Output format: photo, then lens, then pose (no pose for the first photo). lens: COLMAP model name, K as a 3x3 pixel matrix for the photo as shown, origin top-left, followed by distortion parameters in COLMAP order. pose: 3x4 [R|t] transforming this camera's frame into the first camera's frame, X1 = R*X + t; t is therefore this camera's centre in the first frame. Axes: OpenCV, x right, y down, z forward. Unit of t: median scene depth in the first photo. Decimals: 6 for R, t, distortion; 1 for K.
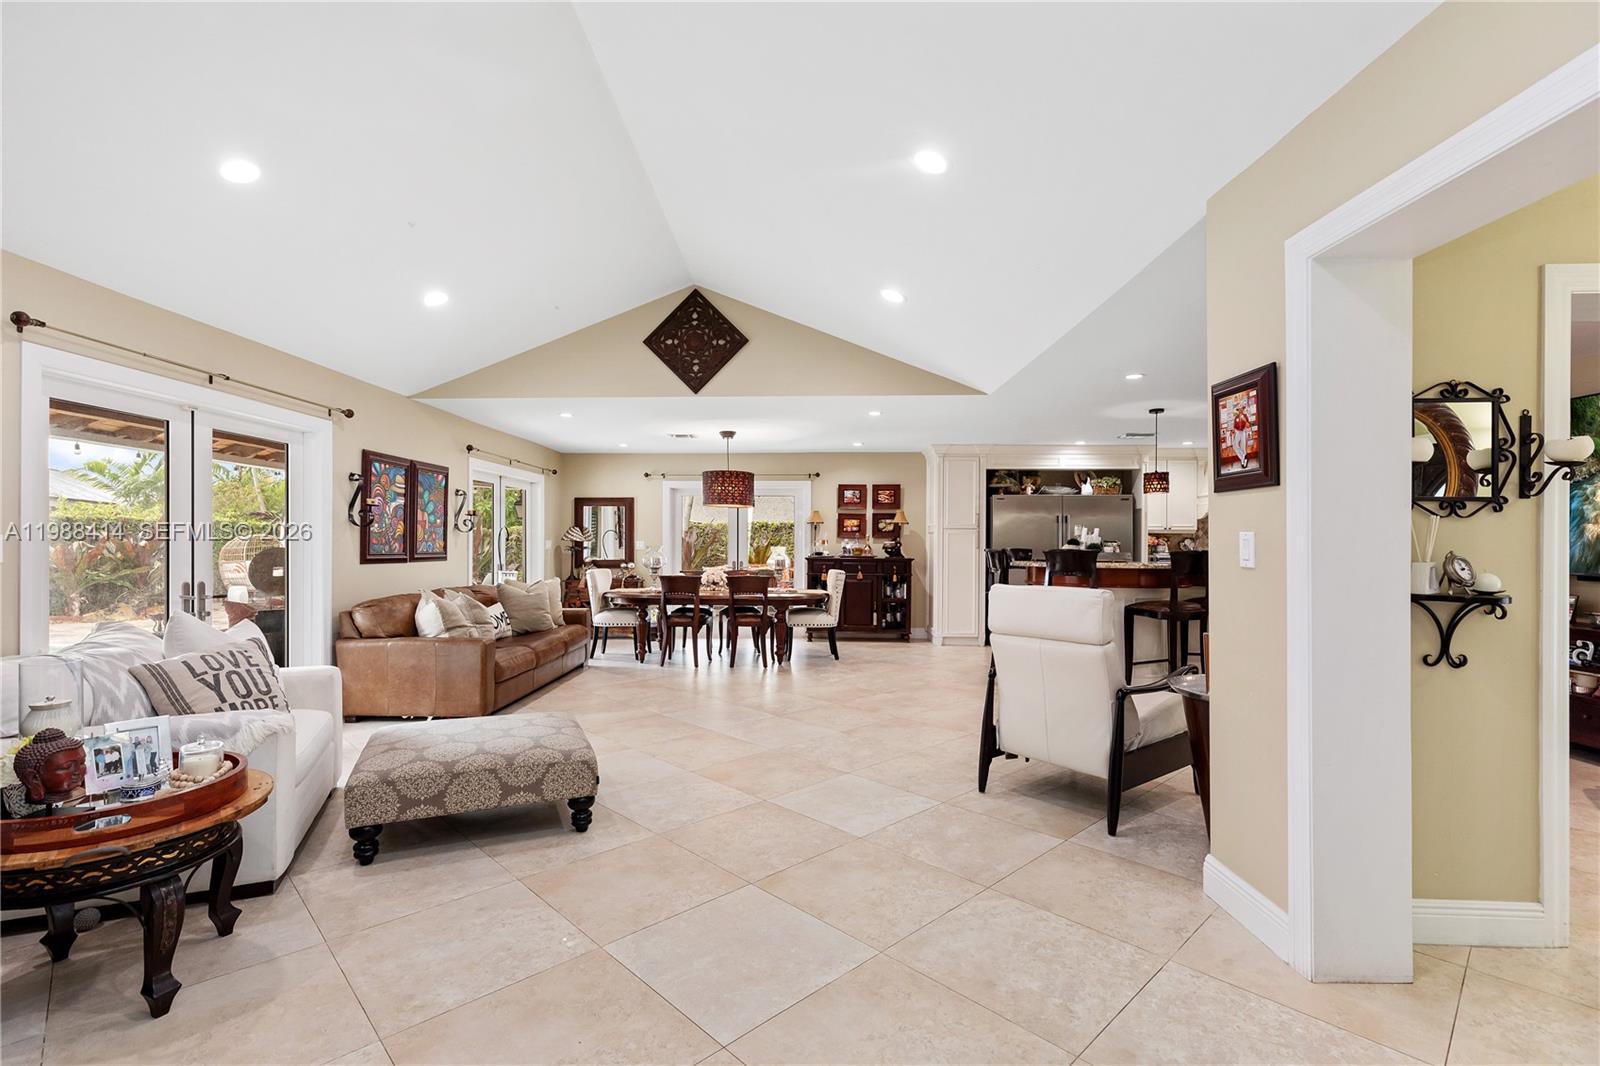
lens RADIAL K [[725.5, 0, 792.3], [0, 725.5, 541.2], [0, 0, 1]] dist [0.006604, -0.000994]
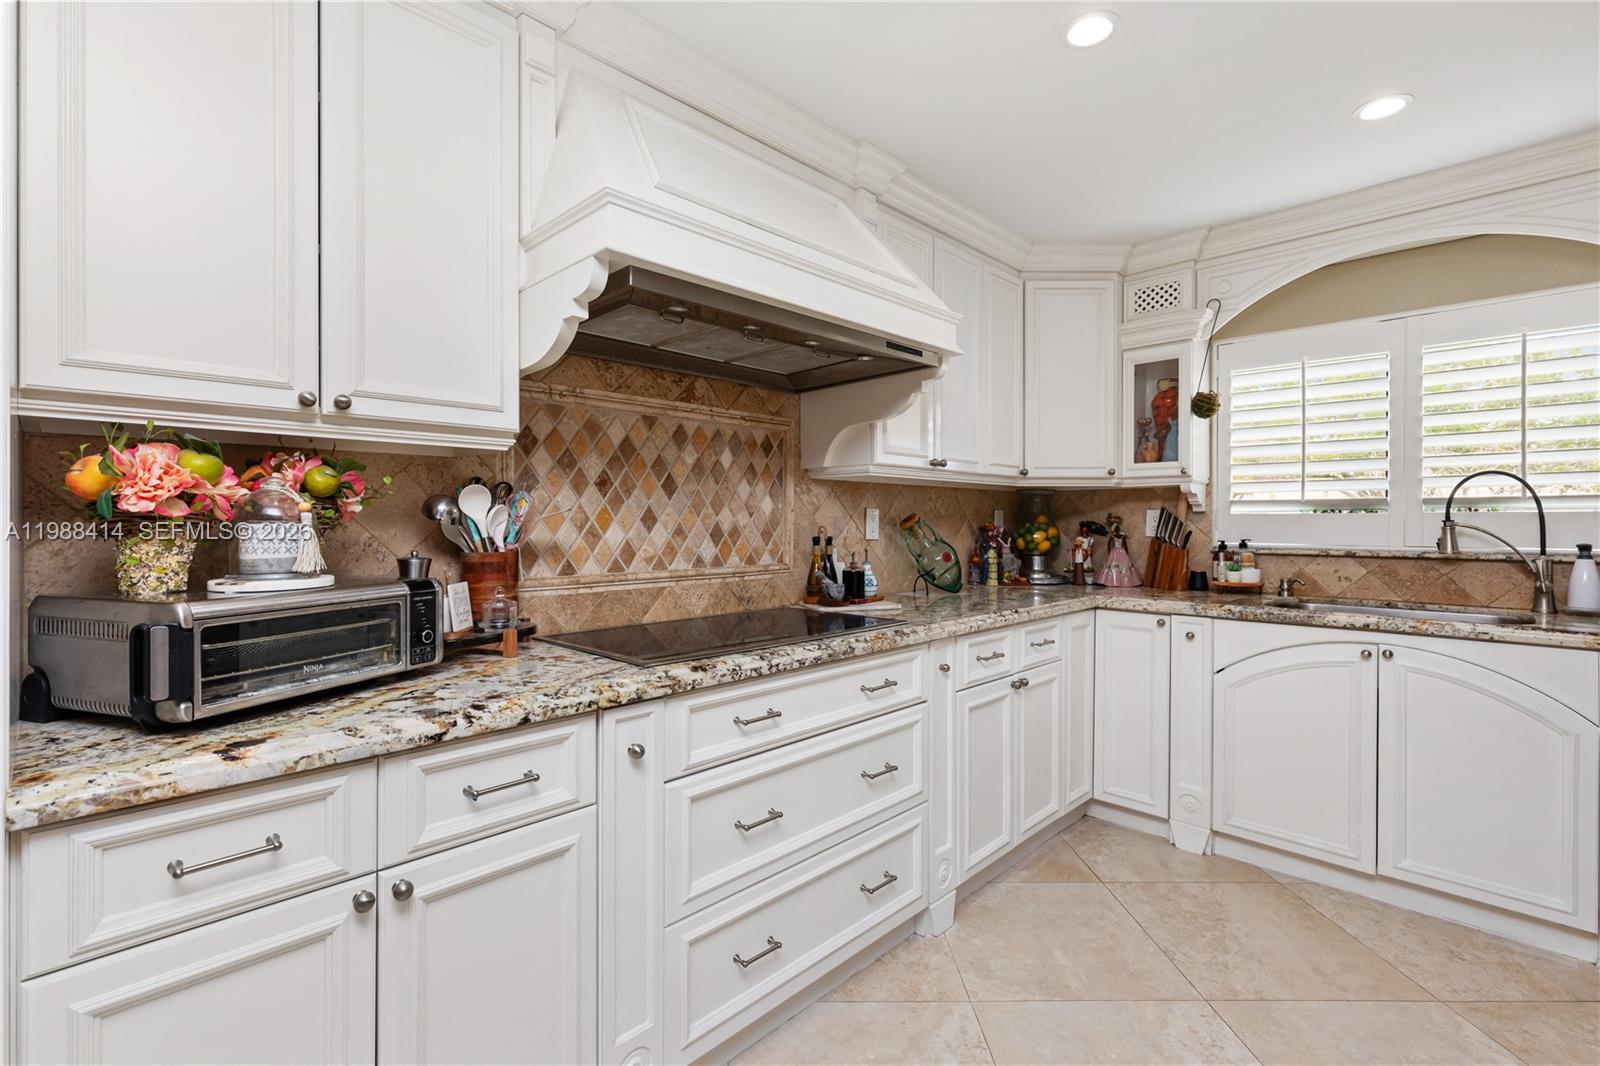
lens RADIAL K [[725.5, 0, 791.4], [0, 725.5, 521.1], [0, 0, 1]] dist [0.006604, -0.000994]
pose [[0.684726, -0.005026, 0.728783, 1.825234], [-0.001815, 0.999961, 0.008601, 0.017847], [-0.728799, -0.007212, 0.684690, 3.200202]]
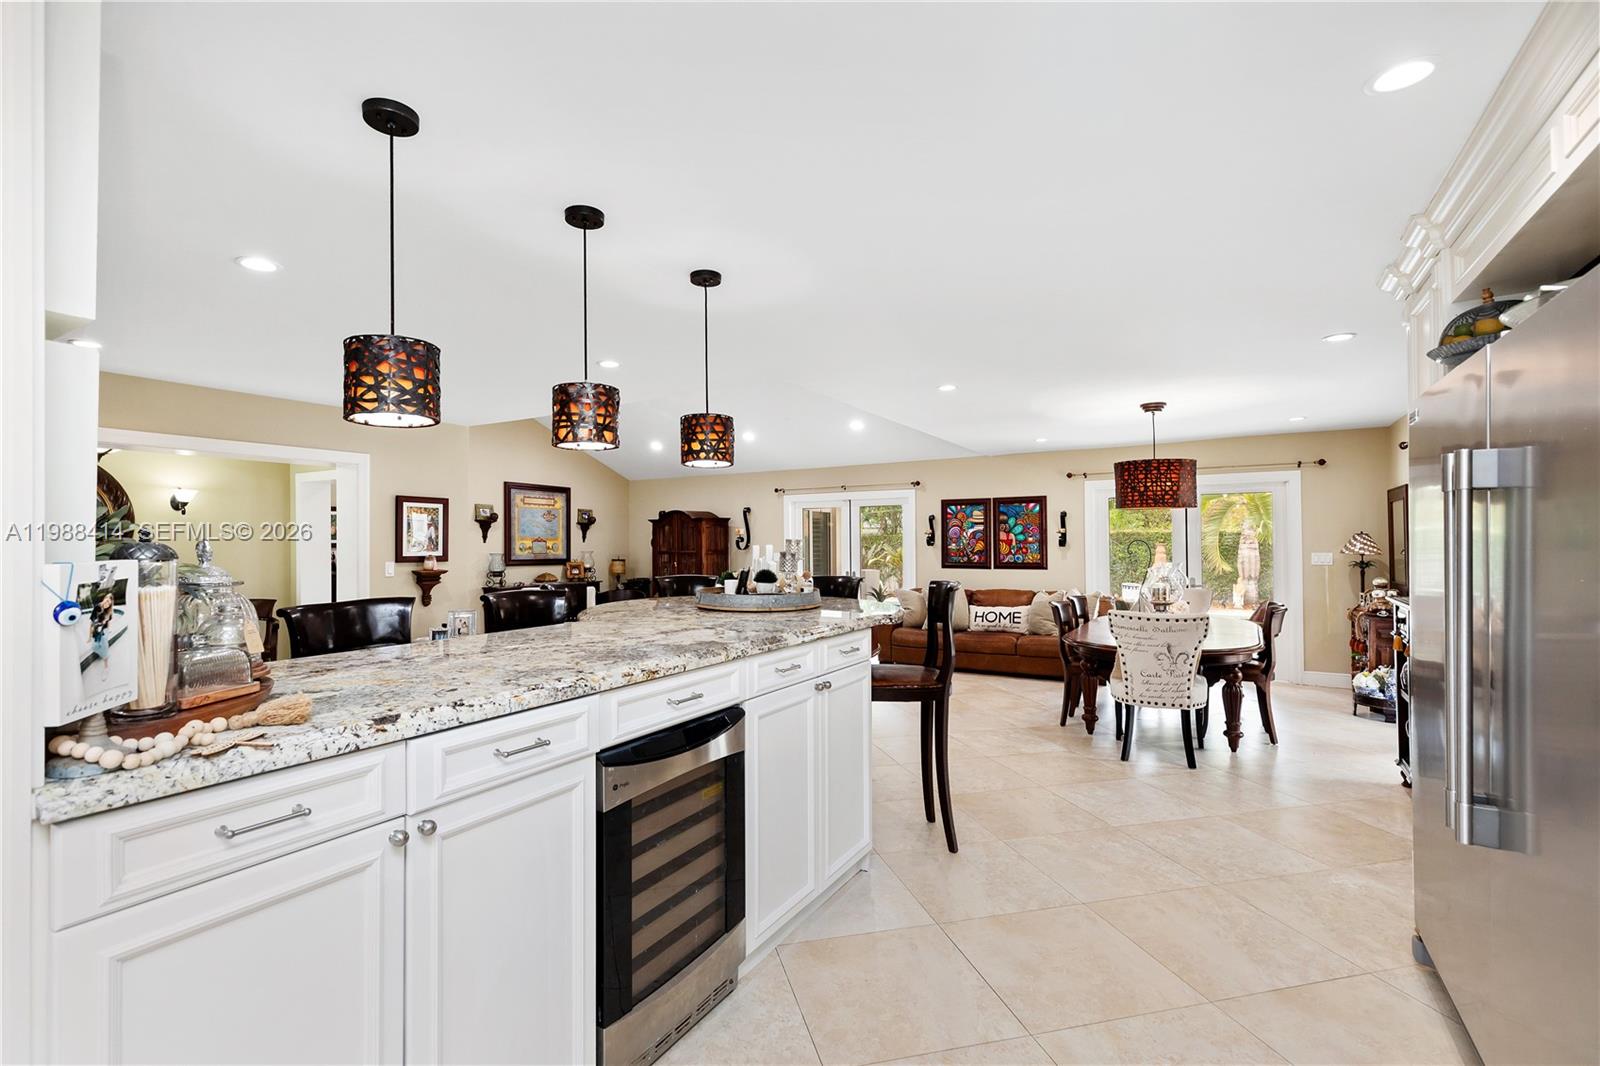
lens RADIAL K [[725.5, 0, 787.0], [0, 725.5, 534.8], [0, 0, 1]] dist [0.006604, -0.000994]
pose [[-0.499423, -0.010789, -0.866291, 2.341114], [0.010325, 0.999777, -0.018403, -0.041582], [0.866297, -0.018136, -0.499201, 3.448591]]
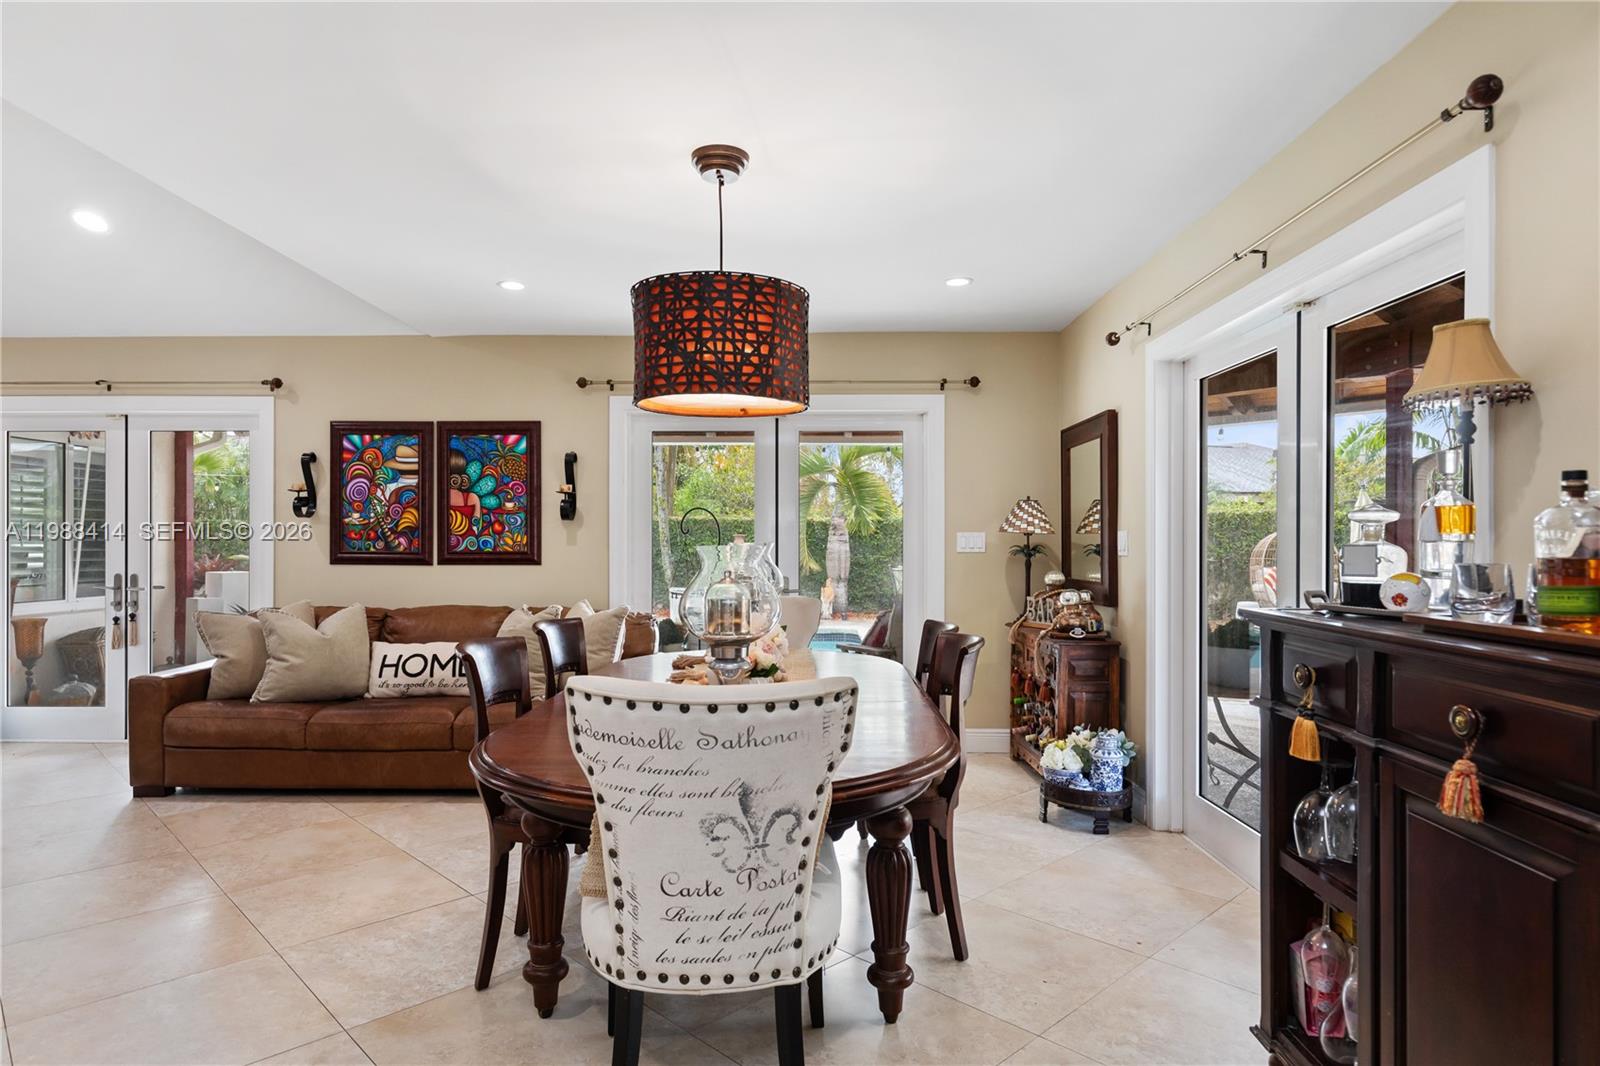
lens RADIAL K [[913.9, 0, 785.0], [0, 913.9, 539.7], [0, 0, 1]] dist [0.012294, -0.000260]
pose [[0.000018, -0.005031, -0.999987, 0.954686], [0.004538, 0.999977, -0.005031, 0.026322], [0.999990, -0.004538, 0.000041, 3.393914]]
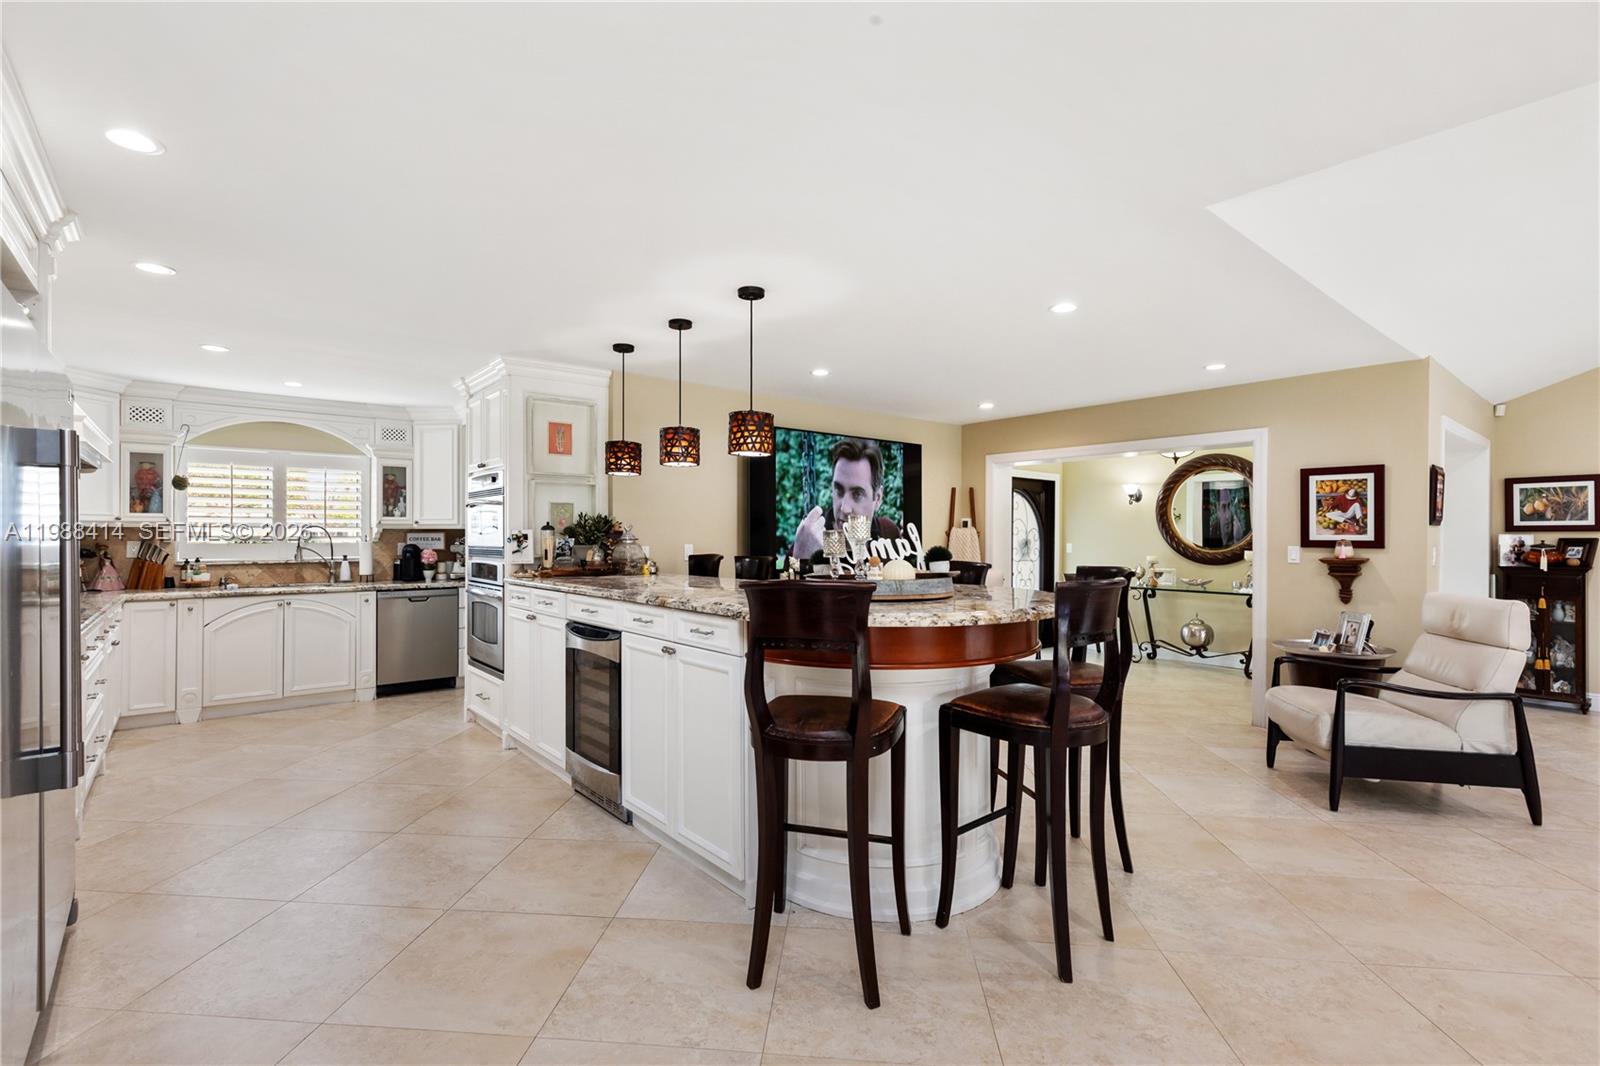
lens RADIAL K [[725.5, 0, 793.1], [0, 725.5, 530.7], [0, 0, 1]] dist [0.006604, -0.000994]
pose [[-0.655595, -0.001321, 0.755112, 0.272531], [-0.008764, 0.999944, -0.005860, -0.030451], [-0.755062, -0.010460, -0.655570, 3.589850]]
